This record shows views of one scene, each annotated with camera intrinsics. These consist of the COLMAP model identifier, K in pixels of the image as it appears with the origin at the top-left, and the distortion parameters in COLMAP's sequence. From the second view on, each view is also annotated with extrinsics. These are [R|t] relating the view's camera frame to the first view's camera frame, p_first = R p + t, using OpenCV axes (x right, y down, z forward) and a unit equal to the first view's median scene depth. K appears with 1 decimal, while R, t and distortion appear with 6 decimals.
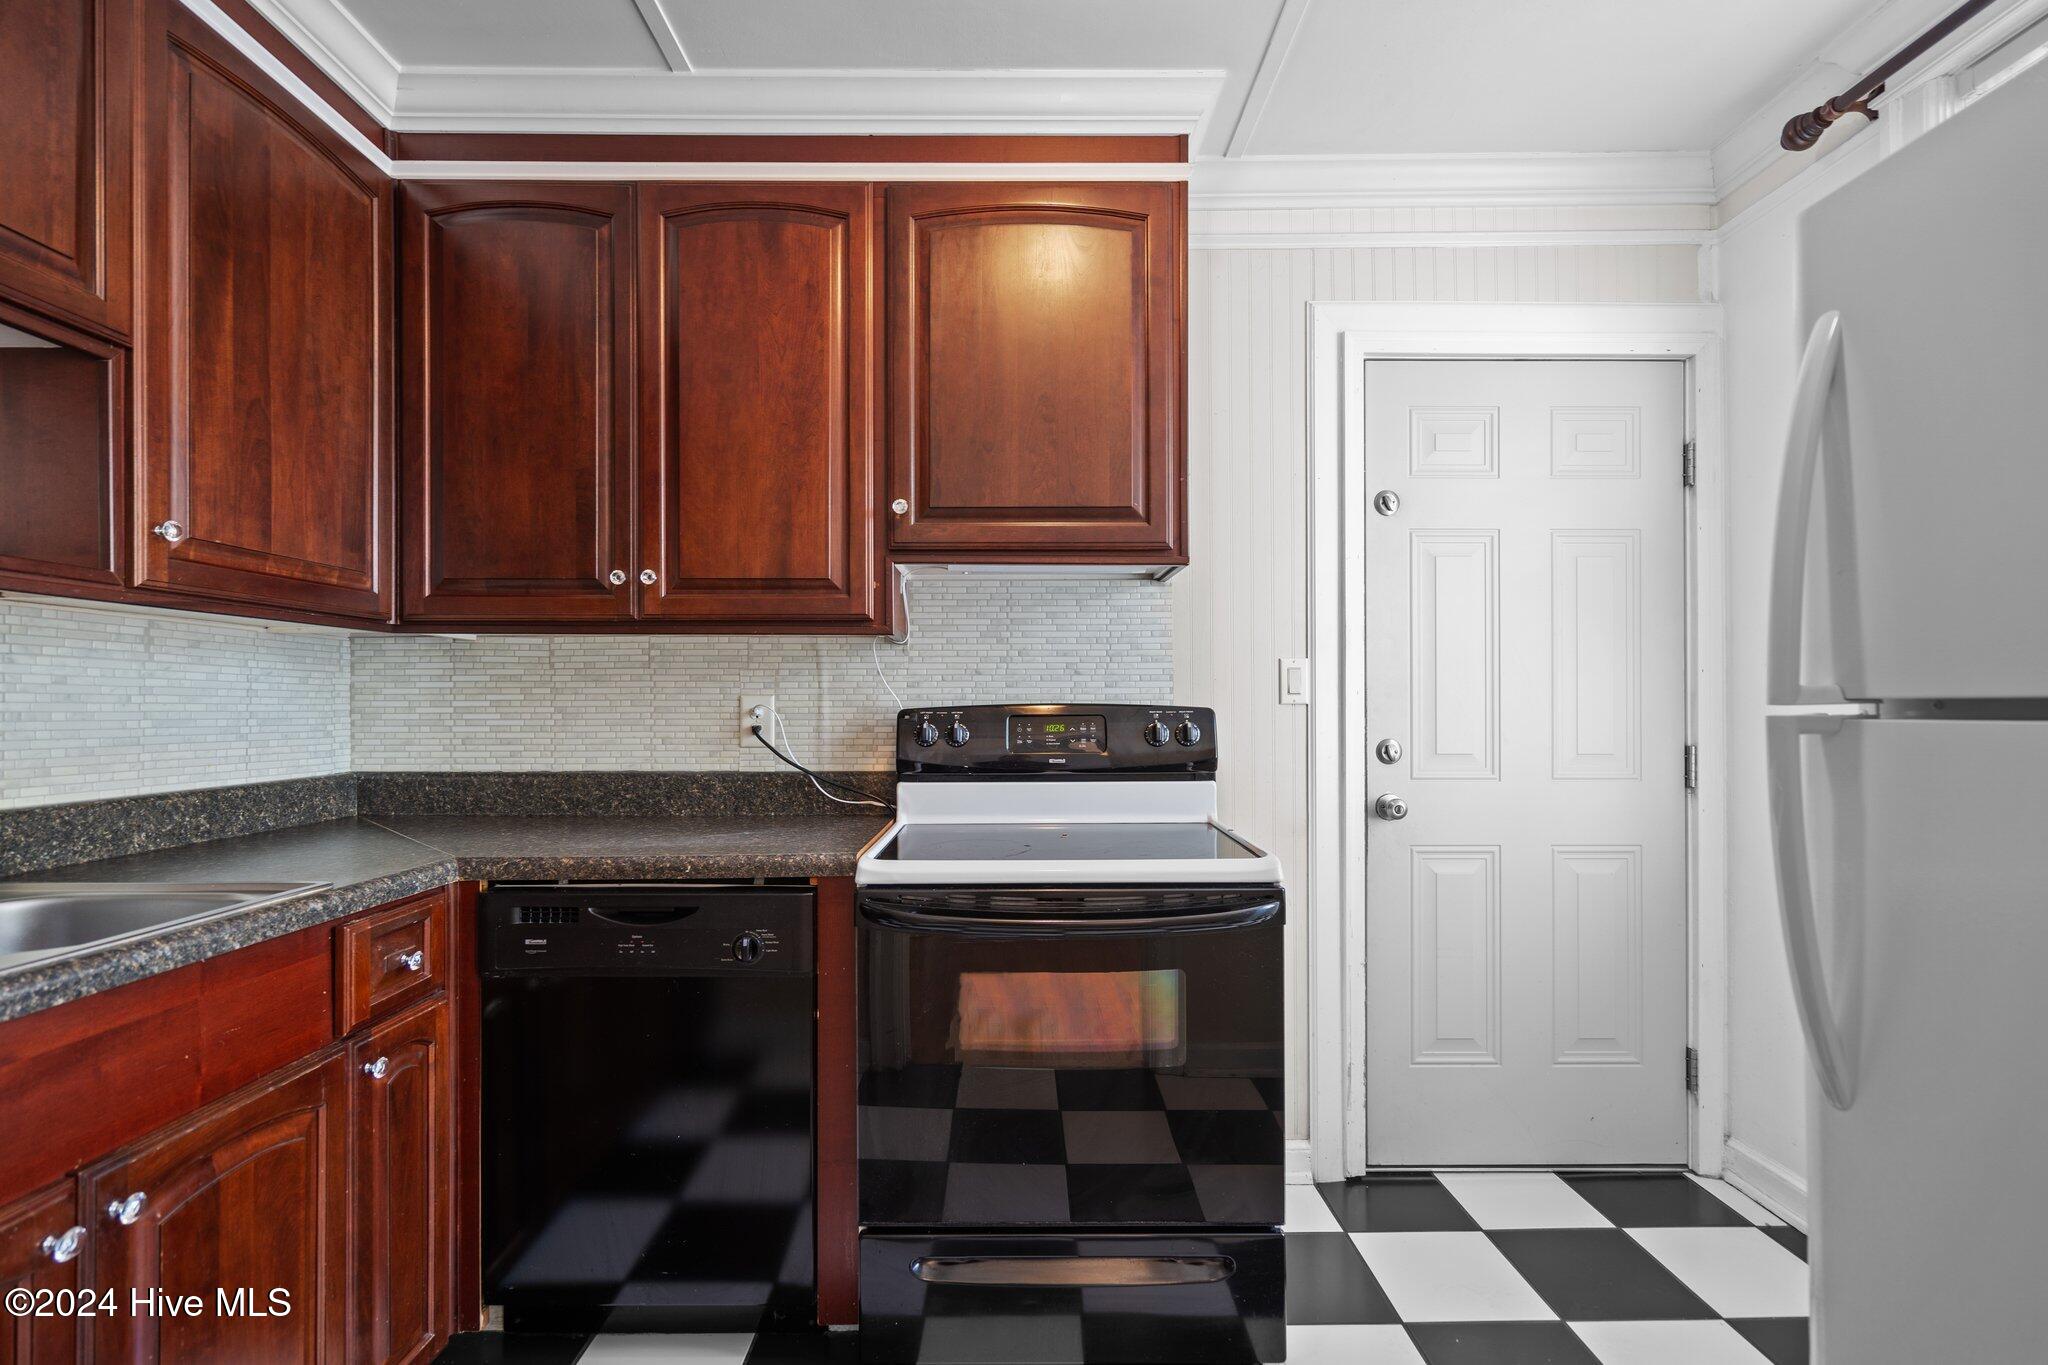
lens RADIAL K [[931.8, 0, 1019.8], [0, 931.8, 699.9], [0, 0, 1]] dist [-0.000549, 0.000527]
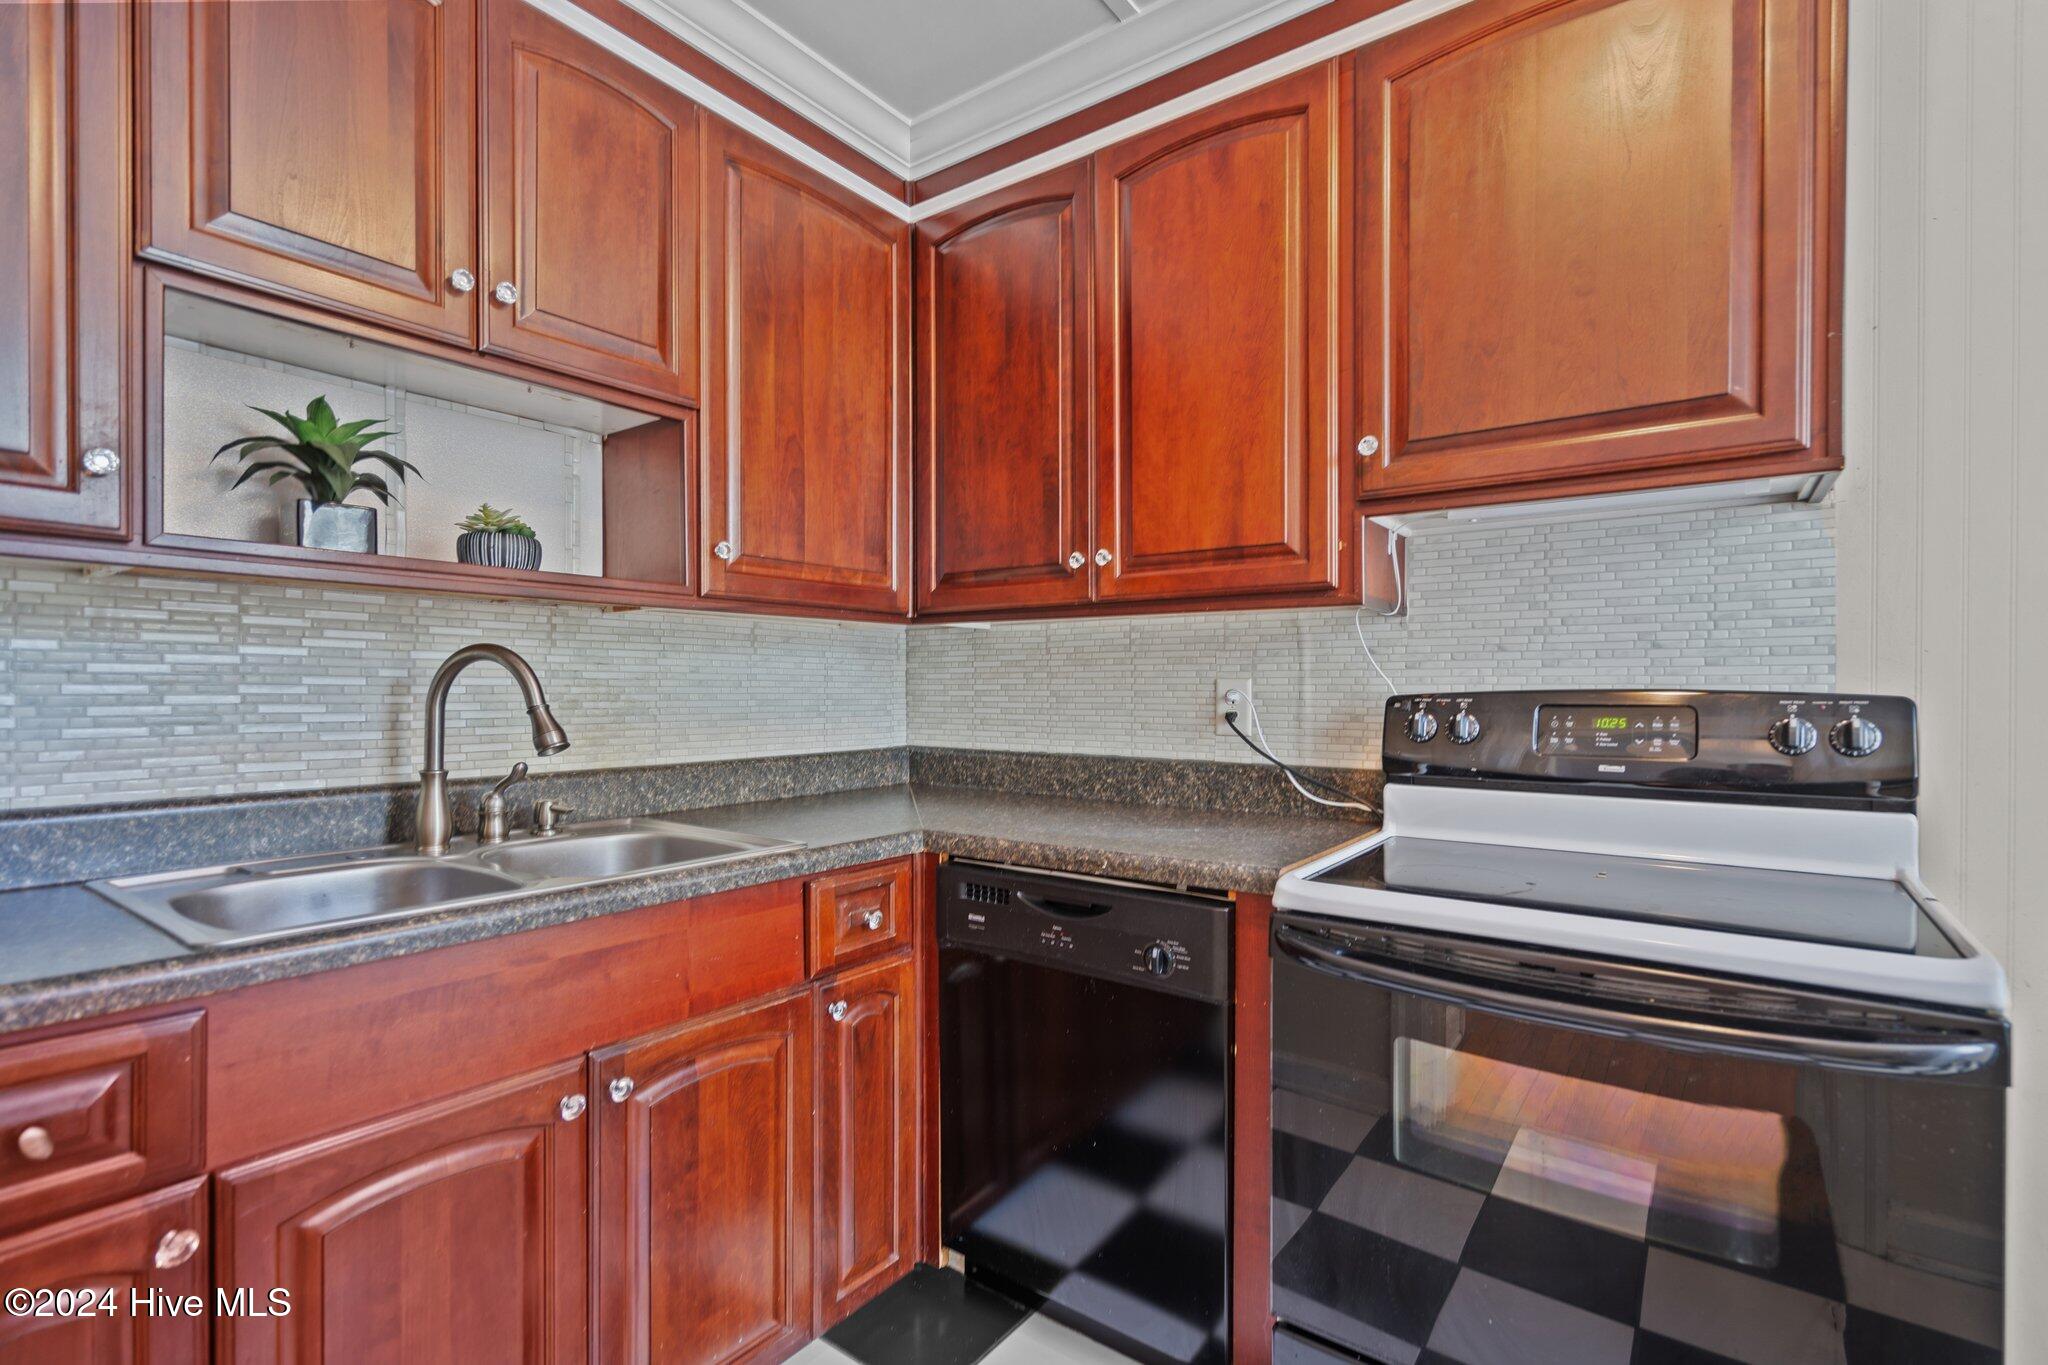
lens RADIAL K [[940.3, 0, 1017.1], [0, 940.3, 694.8], [0, 0, 1]] dist [-0.002186, 0.000651]
pose [[0.798734, 0.007393, -0.601639, 0.119895], [0.001219, 0.999903, 0.013905, -0.002609], [0.601683, -0.011840, 0.798647, 0.160000]]
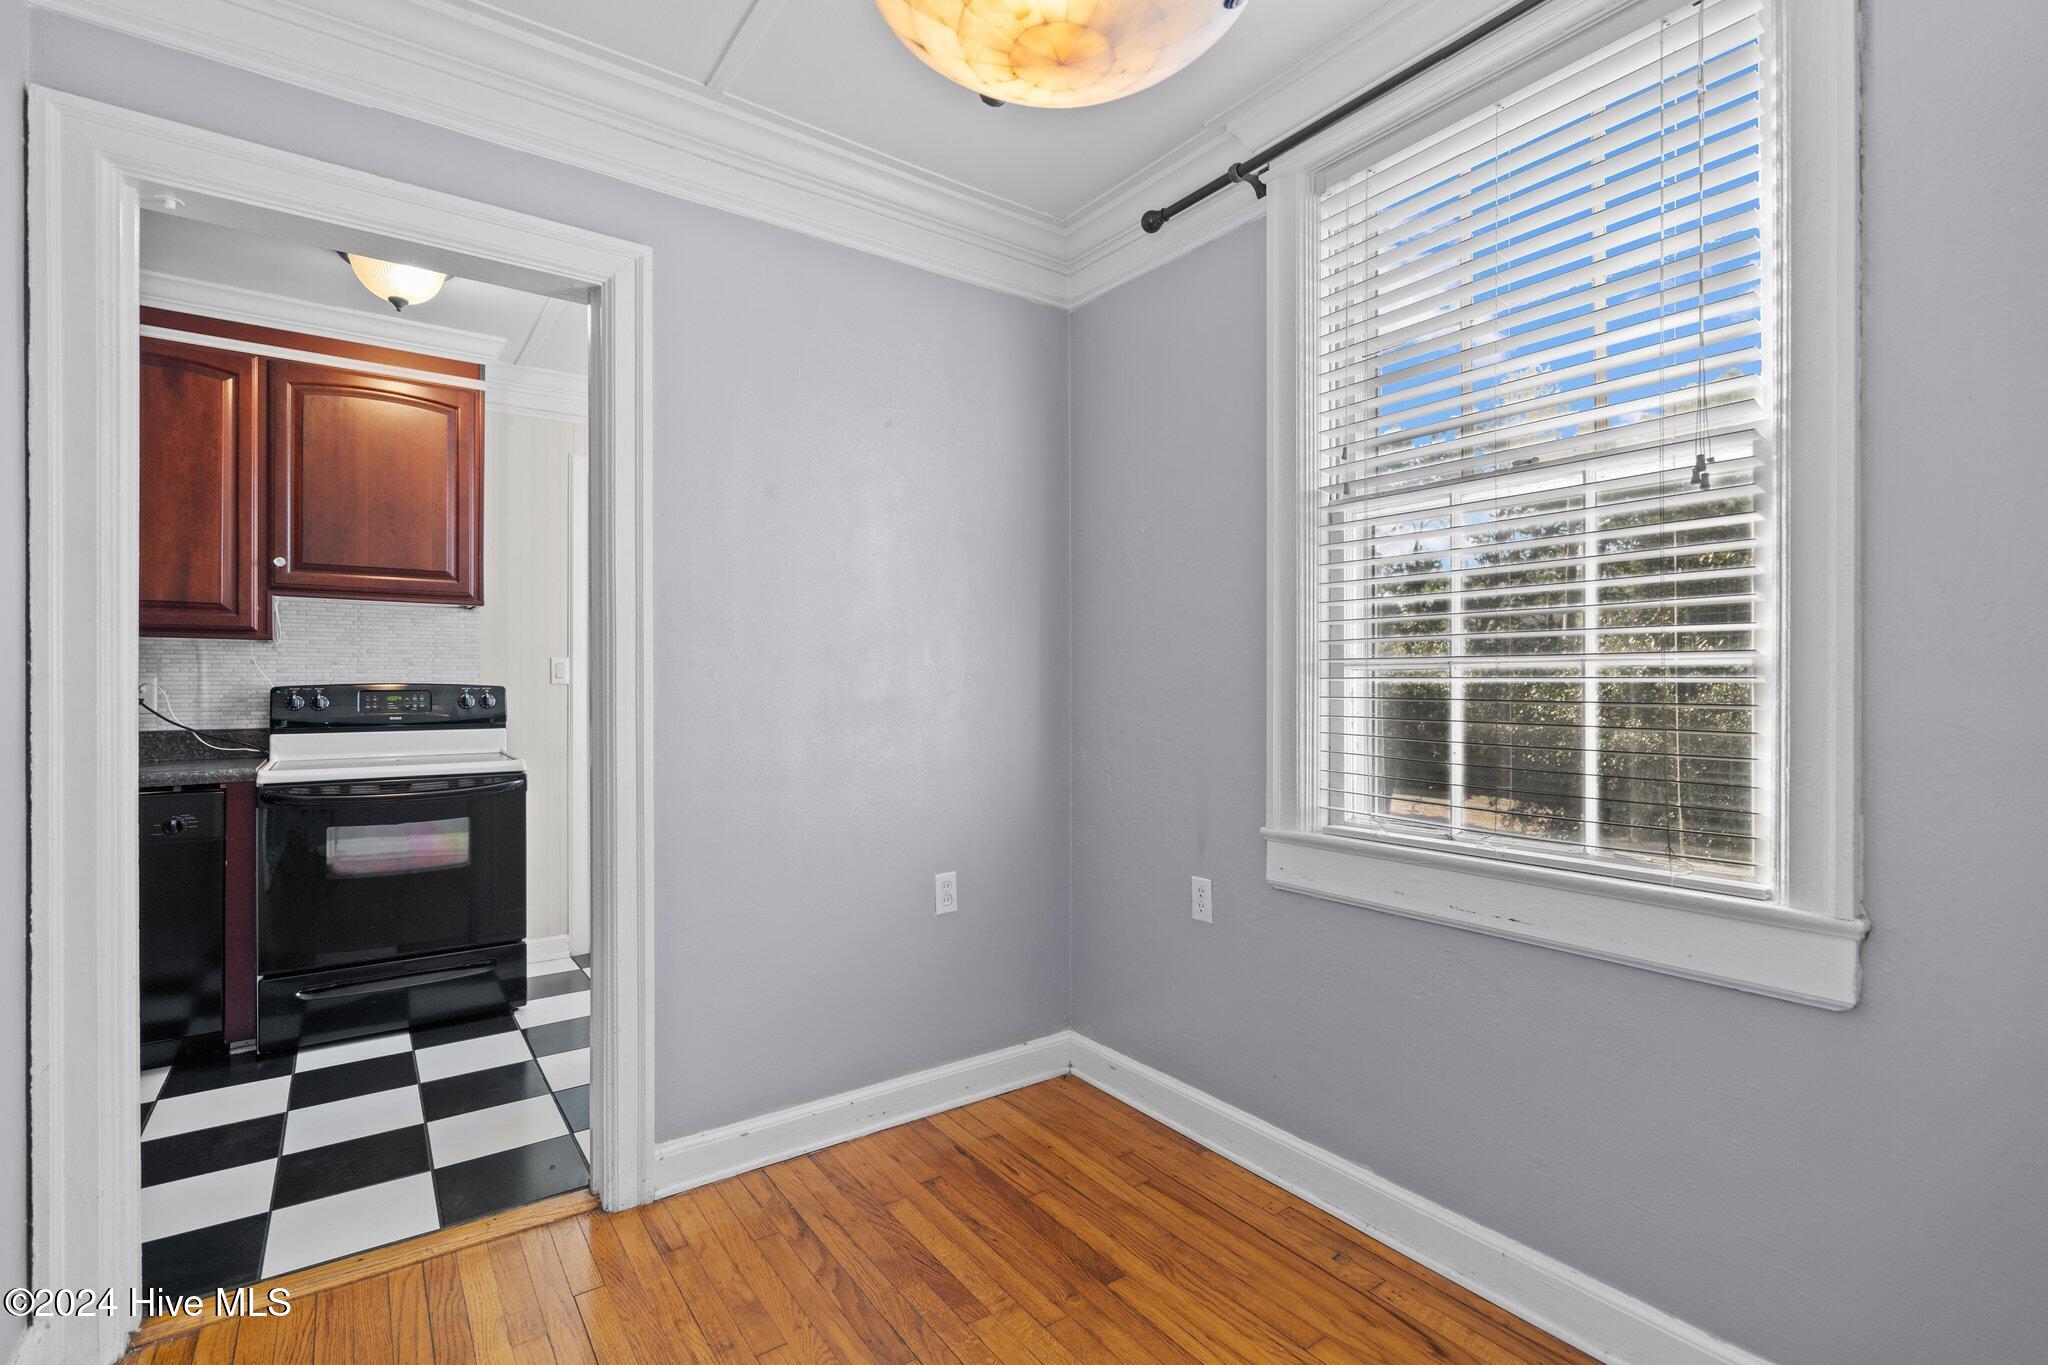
lens RADIAL K [[936.9, 0, 1024.0], [0, 936.9, 682.5], [0, 0, 1]] dist [-0.002102, -0.000263]
pose [[0.814513, 0.003412, 0.580135, -0.016491], [-0.003743, 0.999993, -0.000626, -0.000670], [-0.580133, -0.001662, 0.814520, -1.076319]]
